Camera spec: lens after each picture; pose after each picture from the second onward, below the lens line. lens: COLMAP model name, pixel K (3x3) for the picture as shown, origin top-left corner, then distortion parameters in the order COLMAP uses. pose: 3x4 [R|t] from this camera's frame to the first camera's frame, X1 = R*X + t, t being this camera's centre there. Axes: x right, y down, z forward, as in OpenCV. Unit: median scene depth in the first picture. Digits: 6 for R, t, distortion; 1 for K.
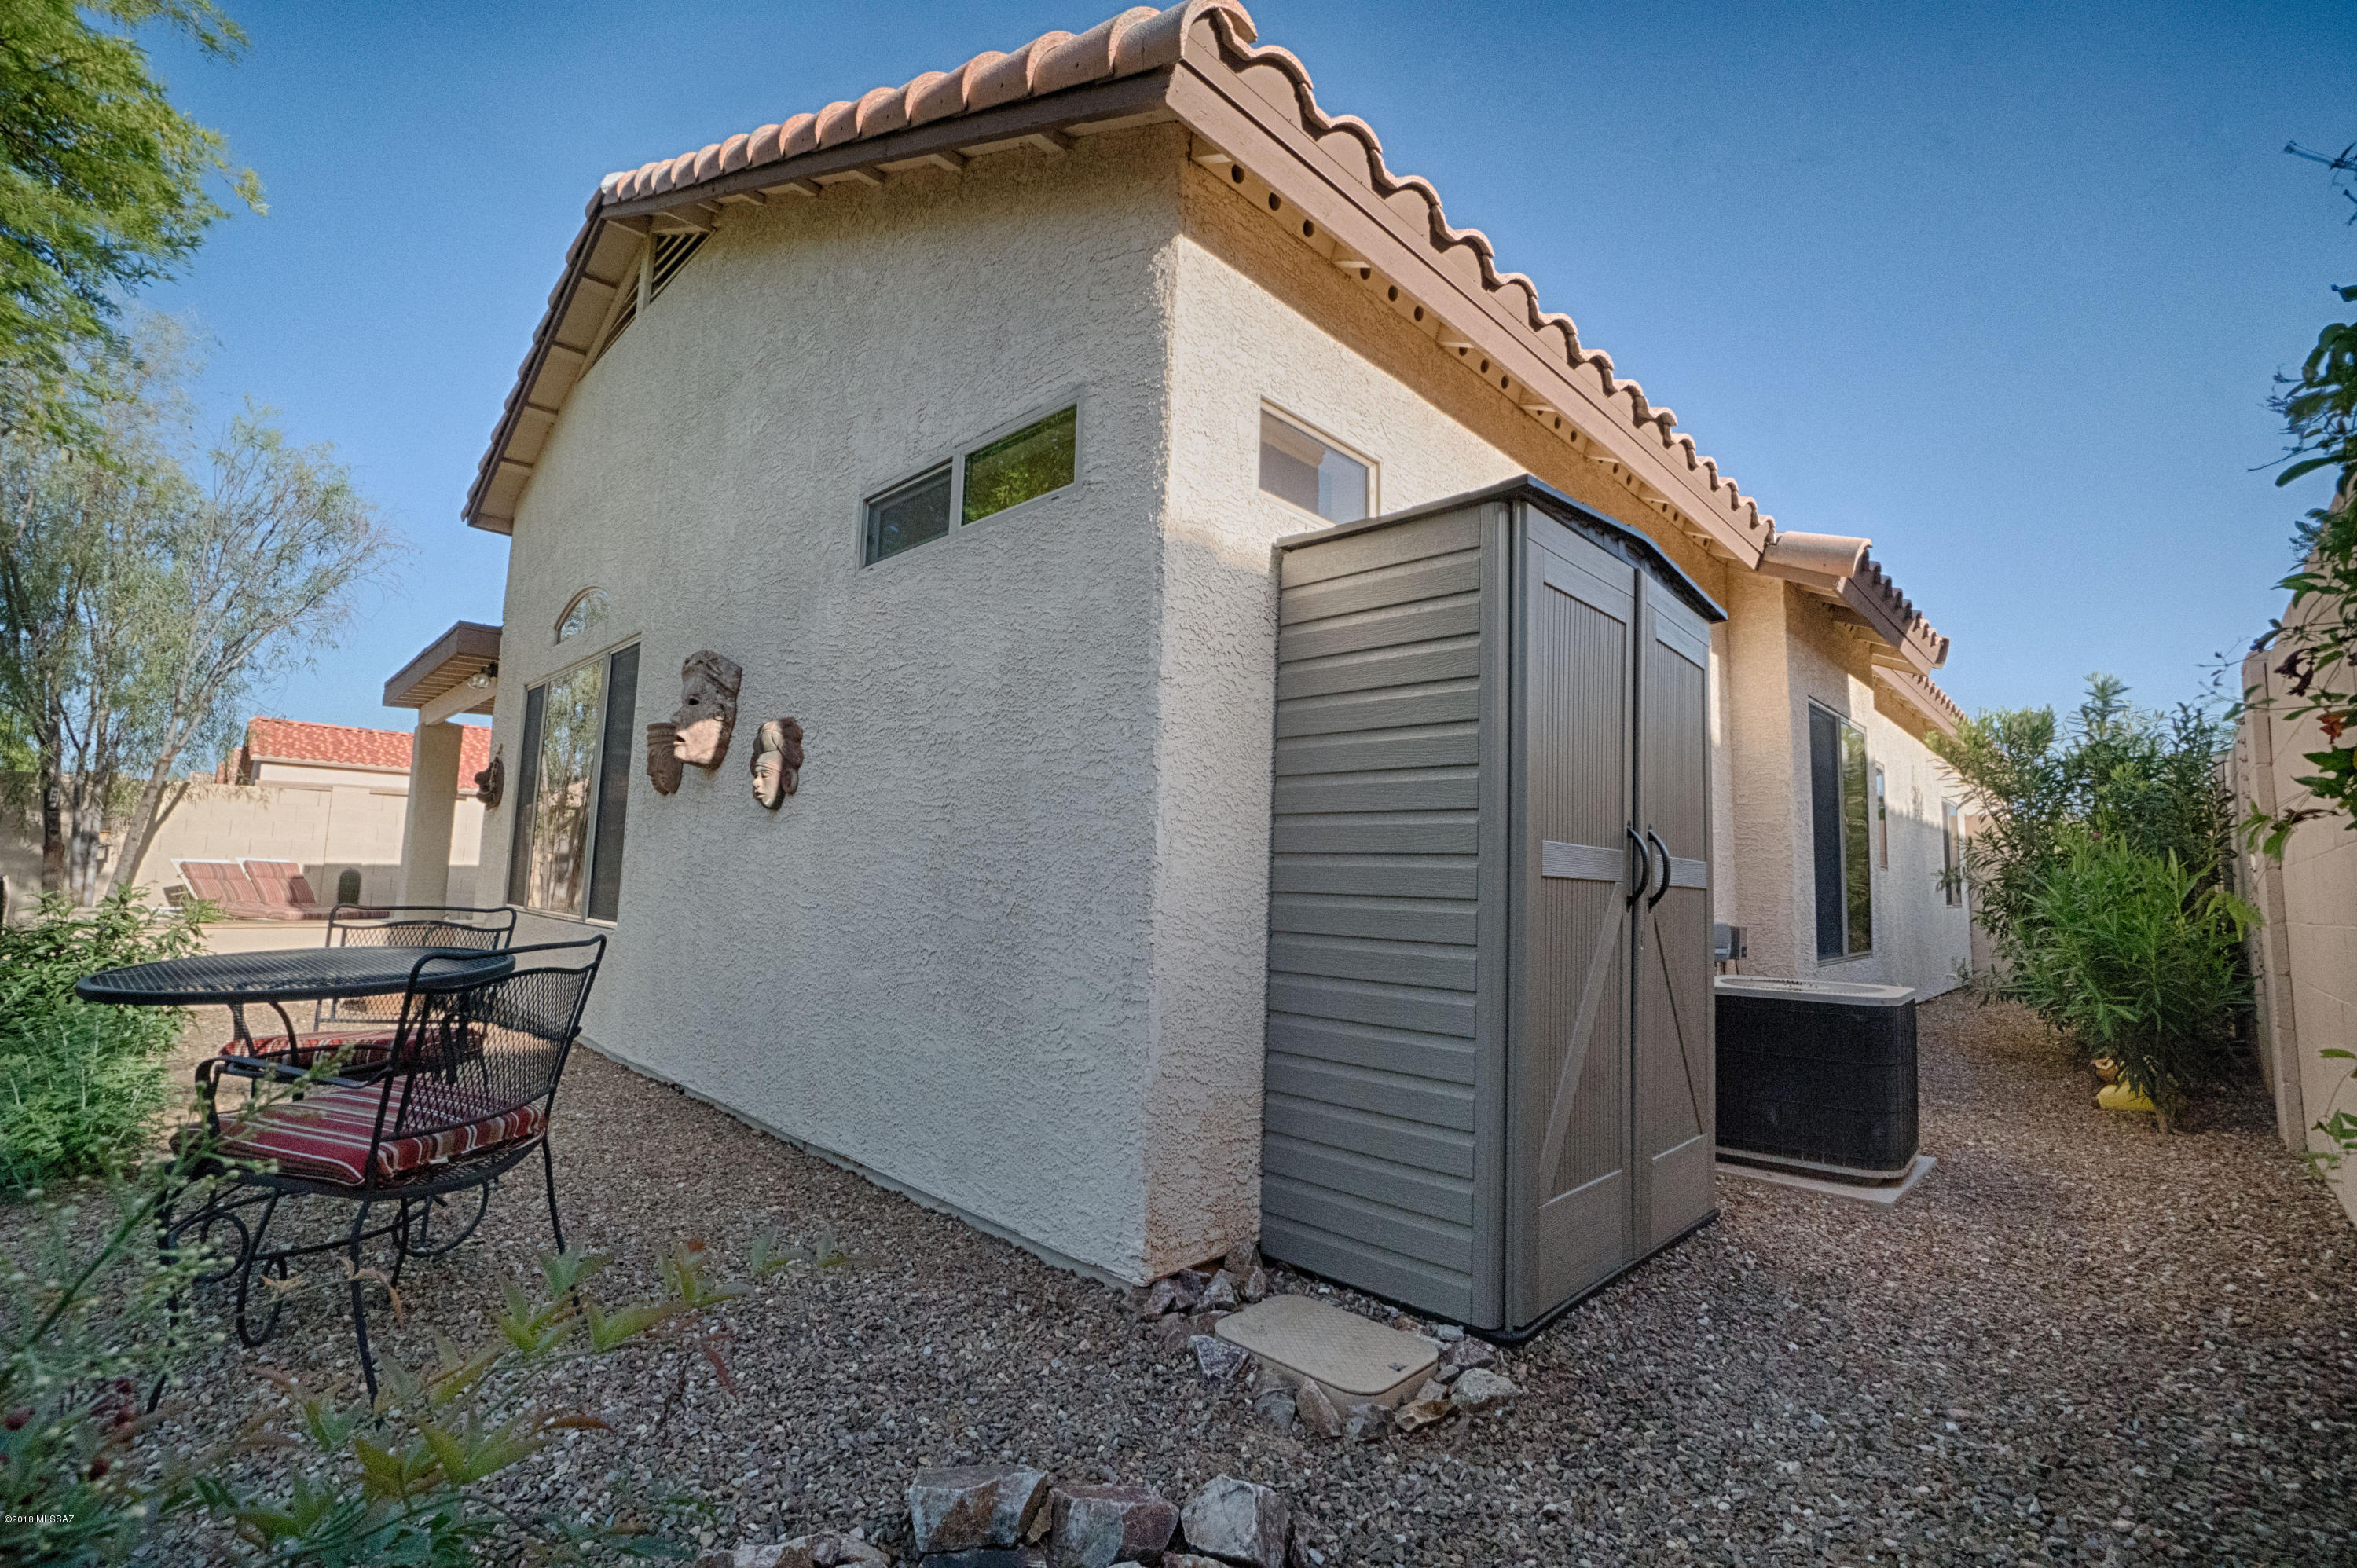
lens RADIAL K [[1033.4, 0, 1164.5], [0, 1033.4, 777.6], [0, 0, 1]] dist [-0.046726, 0.010147]
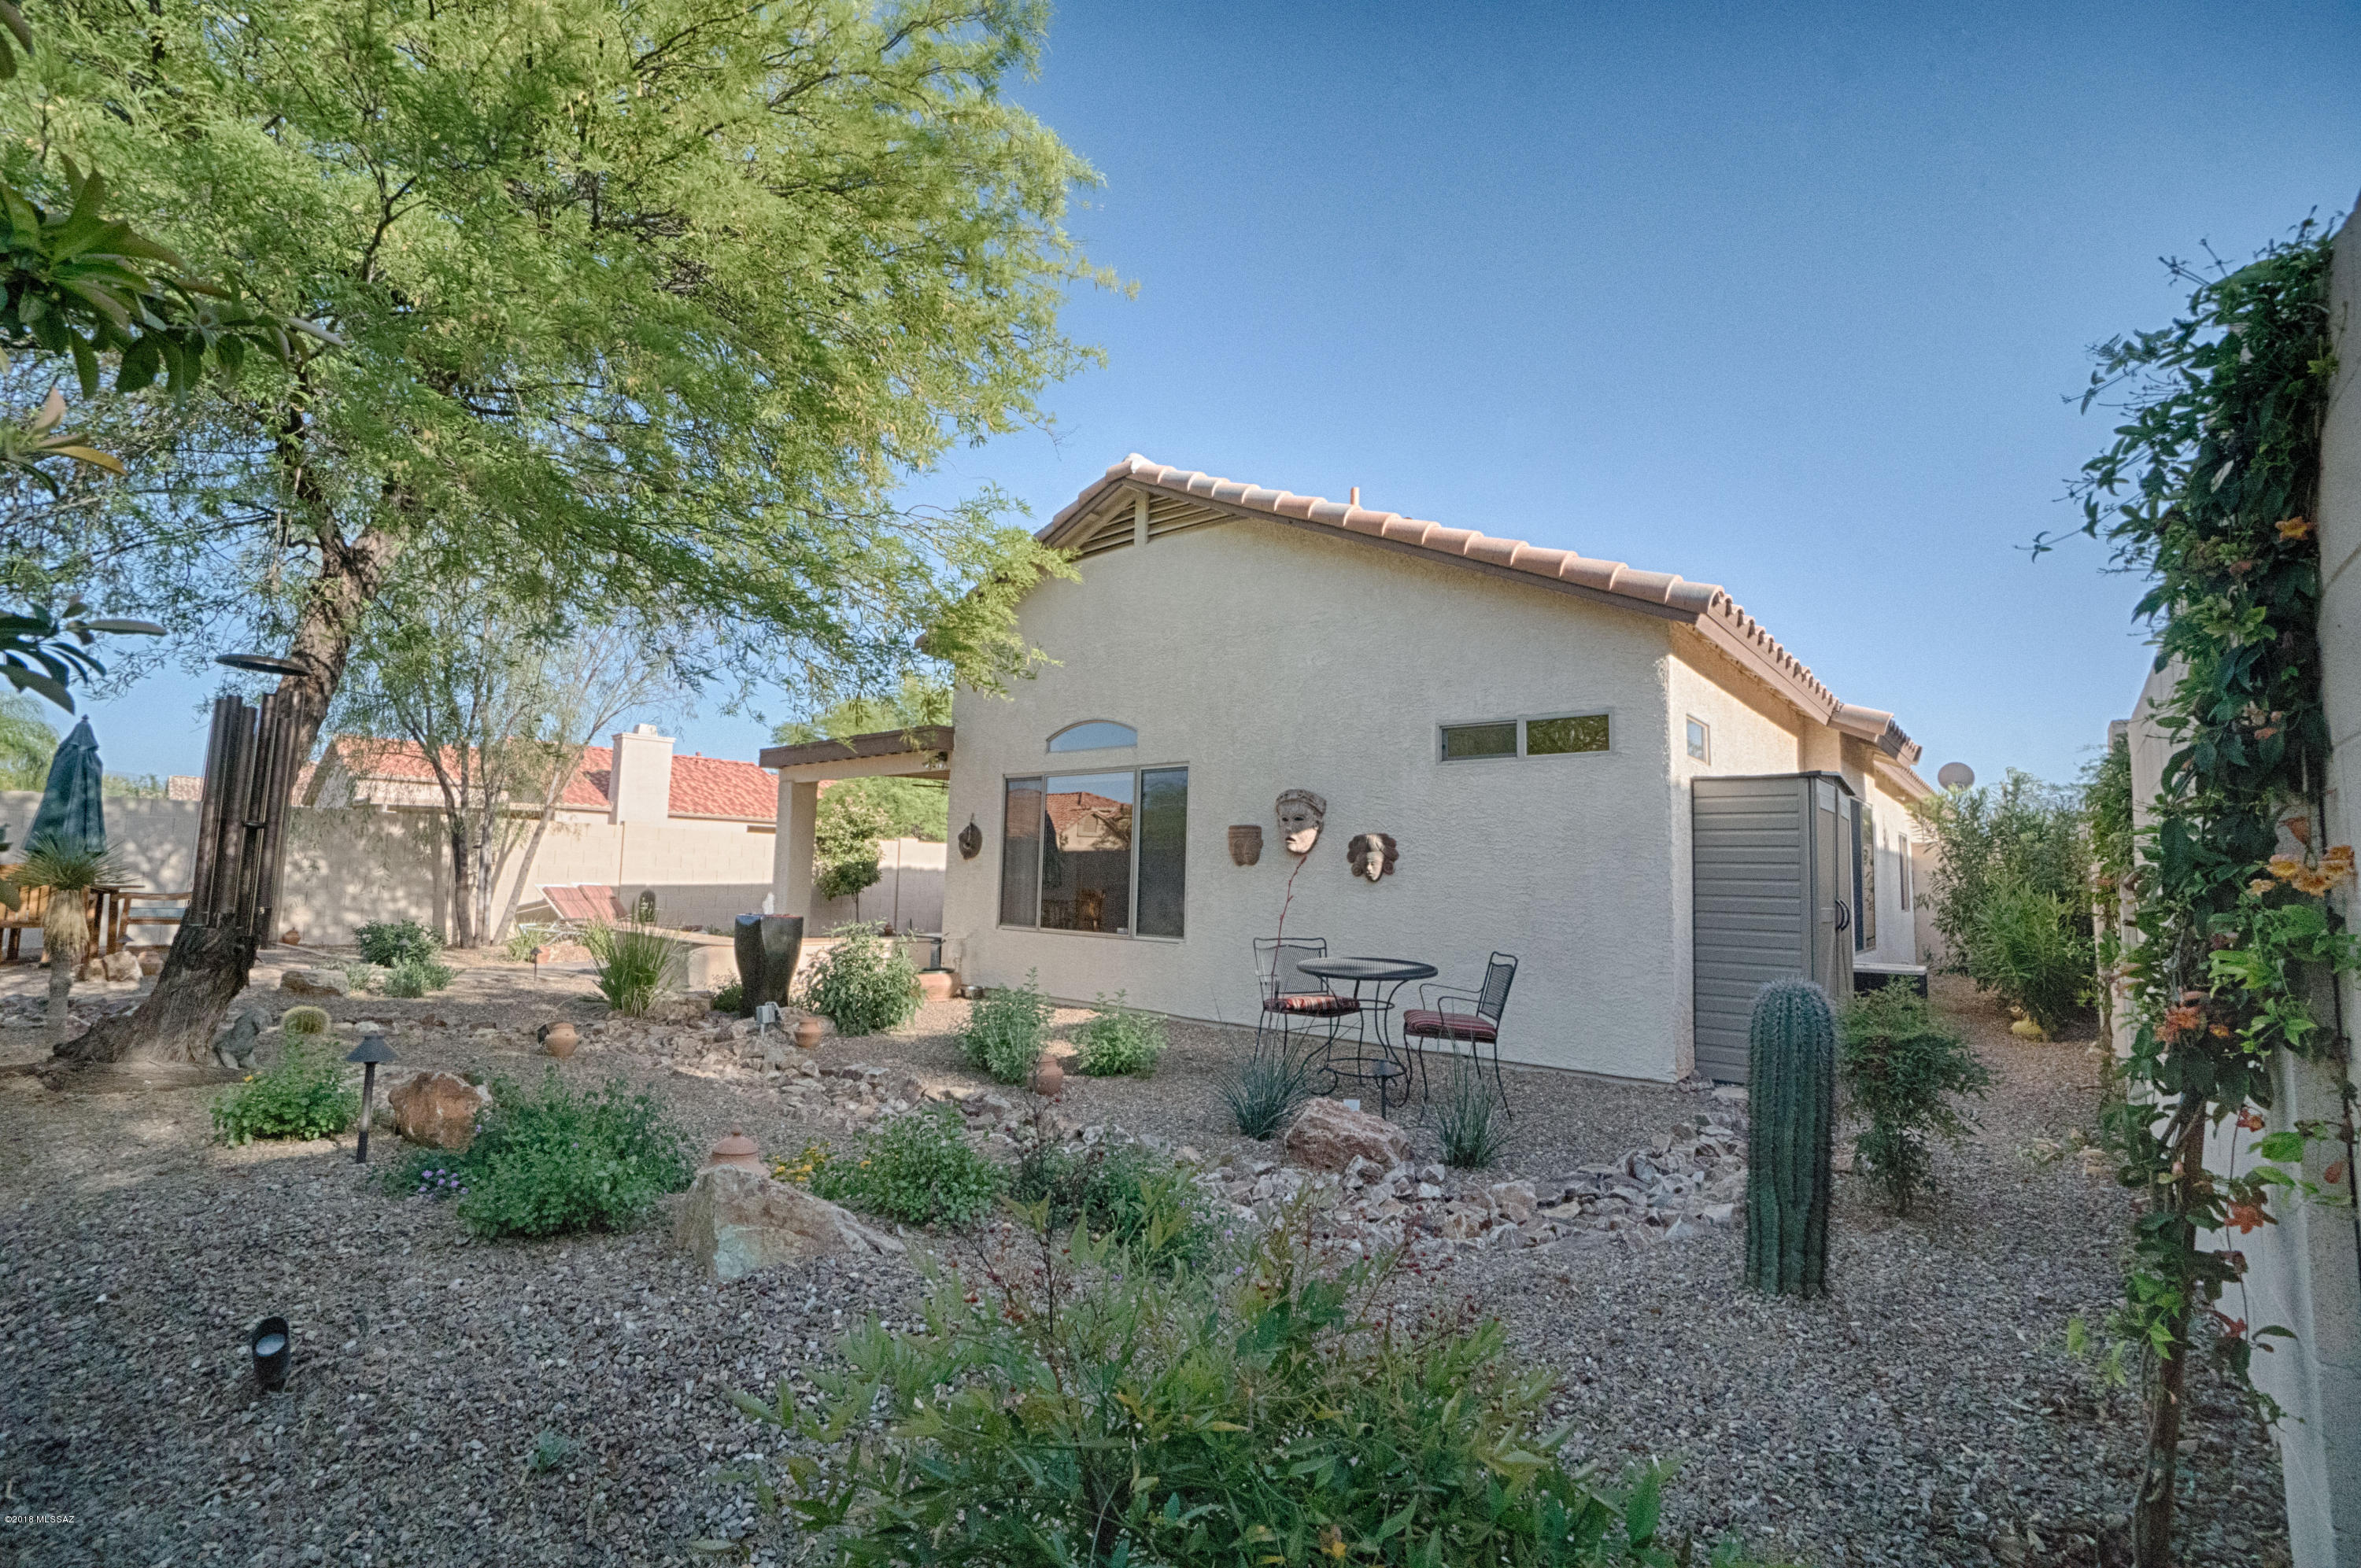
lens RADIAL K [[1035.1, 0, 1180.8], [0, 1035.1, 783.6], [0, 0, 1]] dist [-0.046726, 0.010147]
pose [[0.997448, 0.001803, 0.071368, -0.722855], [-0.002663, 0.999925, 0.011958, -0.142250], [-0.071341, -0.012117, 0.997378, -0.730218]]
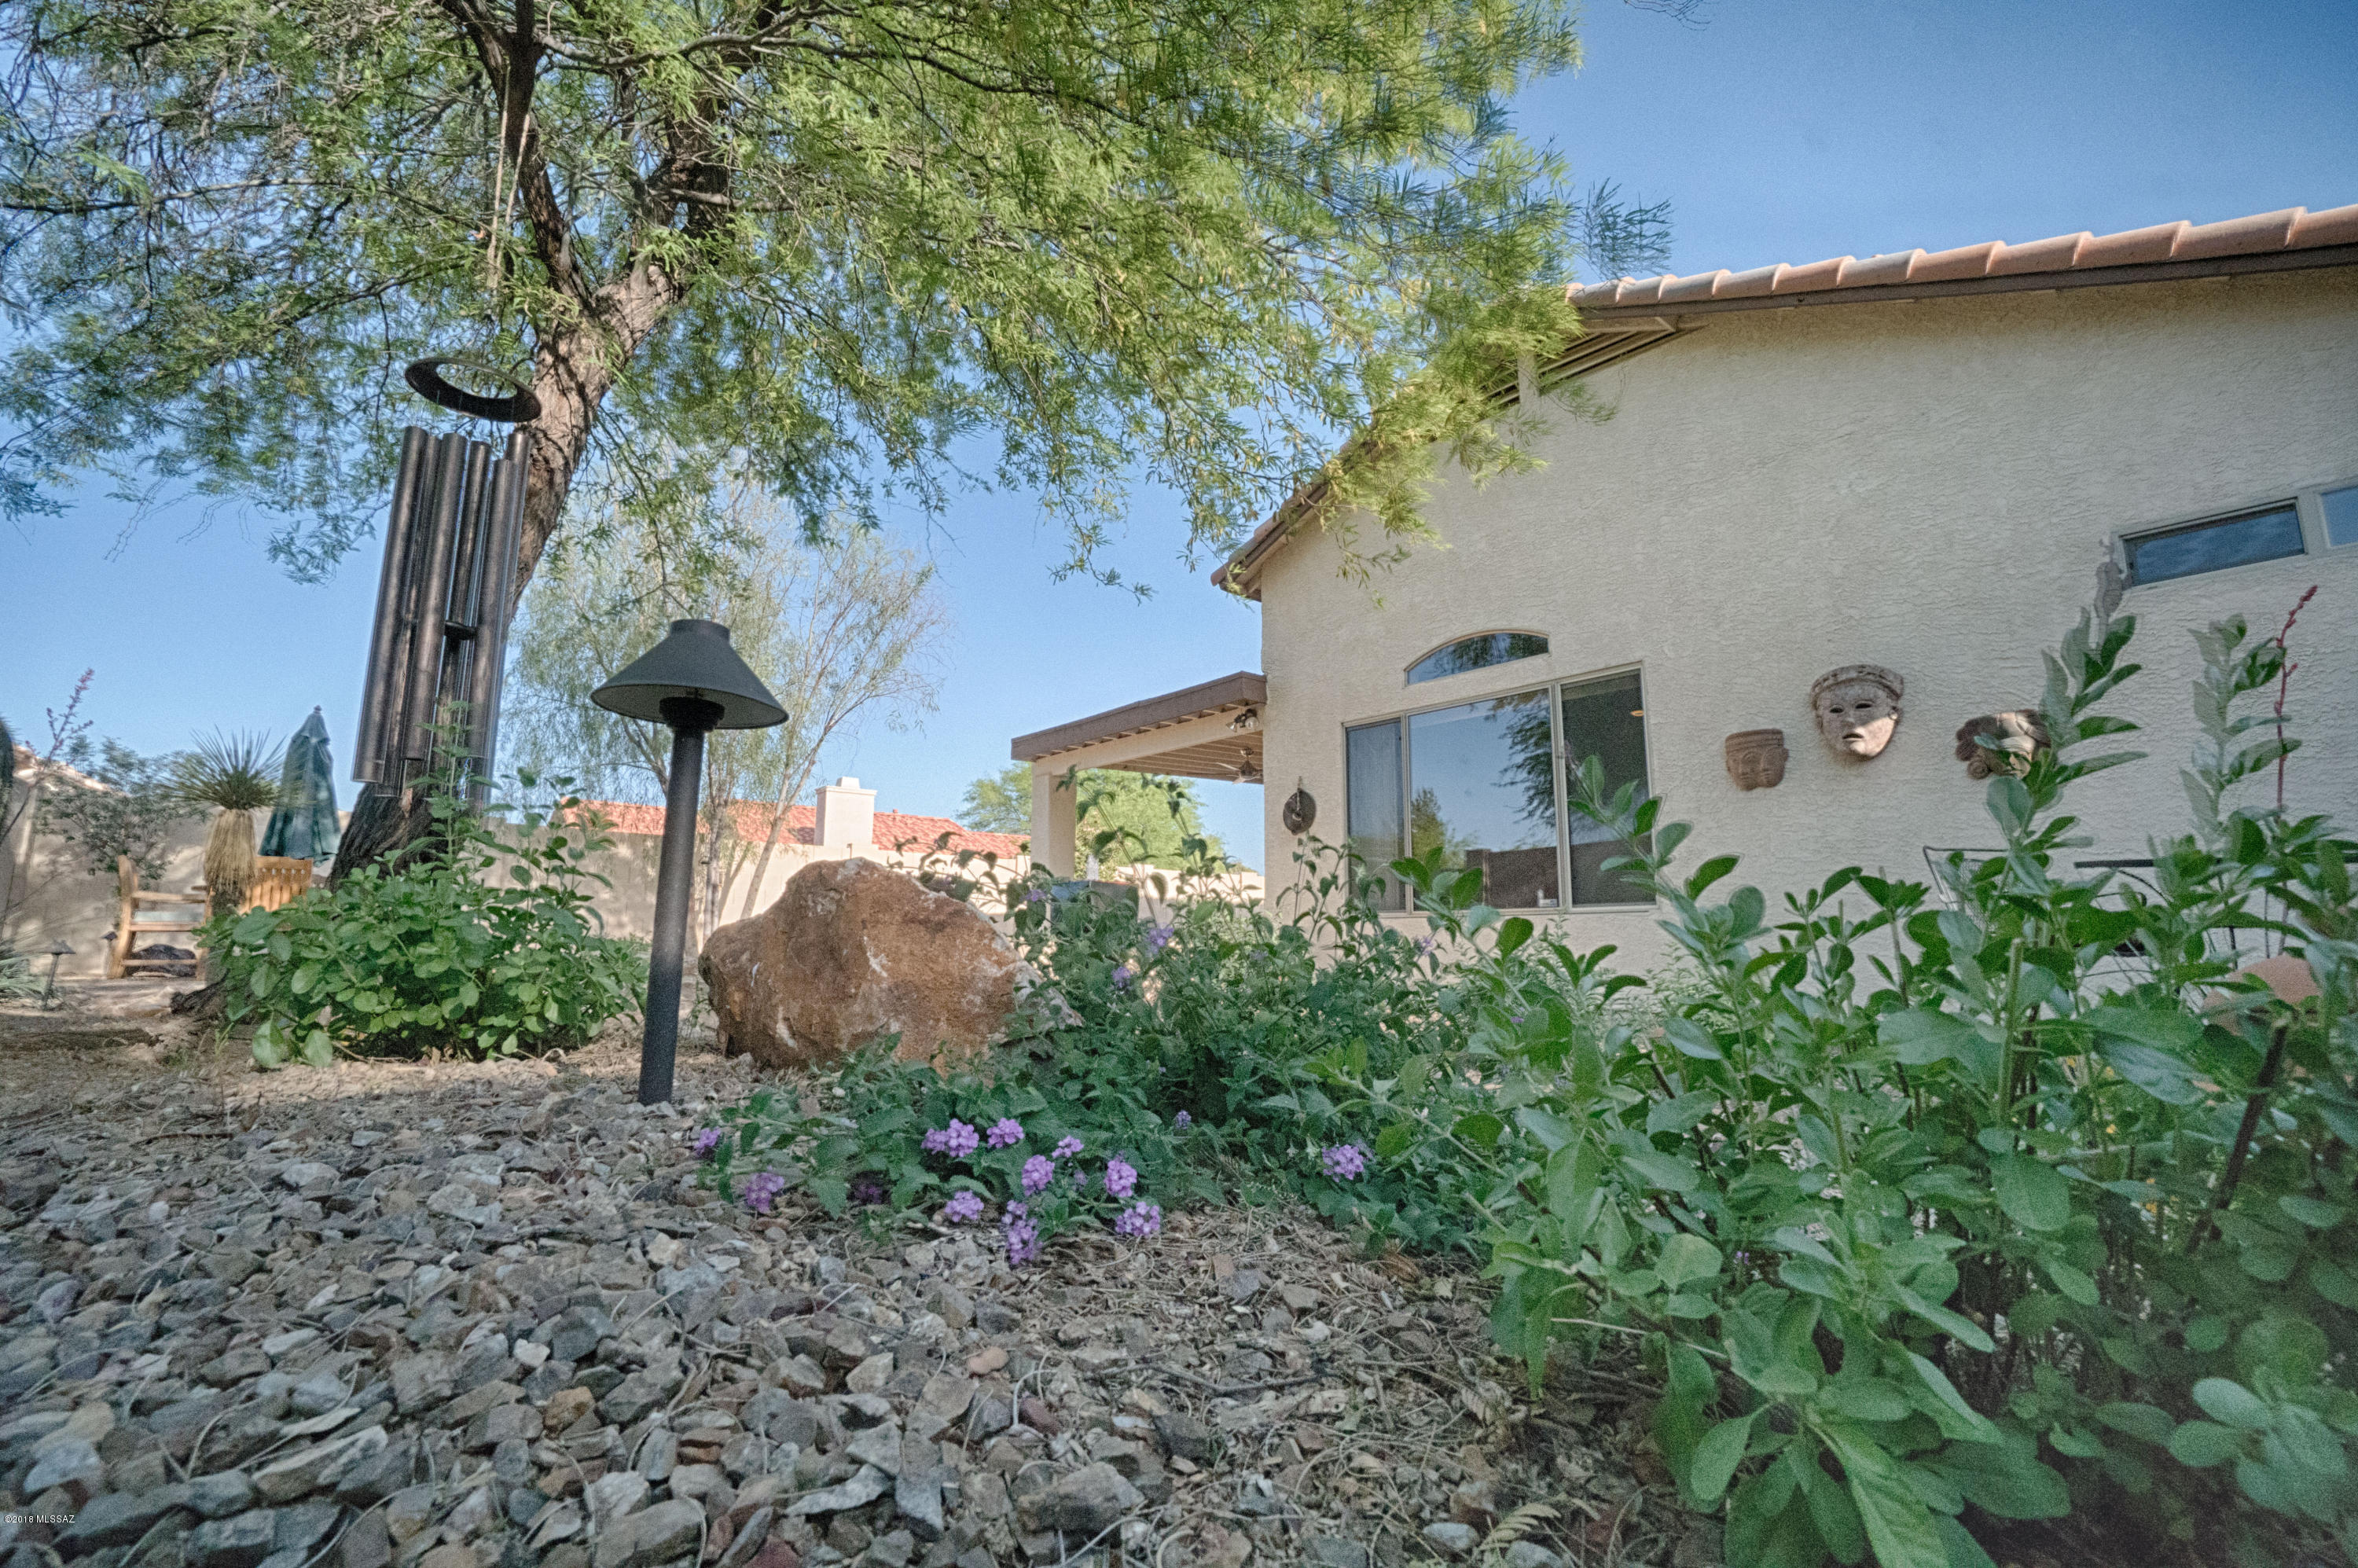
lens RADIAL K [[1033.9, 0, 1190.3], [0, 1033.9, 778.1], [0, 0, 1]] dist [-0.046726, 0.010147]
pose [[0.996825, -0.036218, -0.070907, -1.075635], [0.031891, 0.997614, -0.061237, 0.057118], [0.072956, 0.058781, 0.995601, -0.250053]]
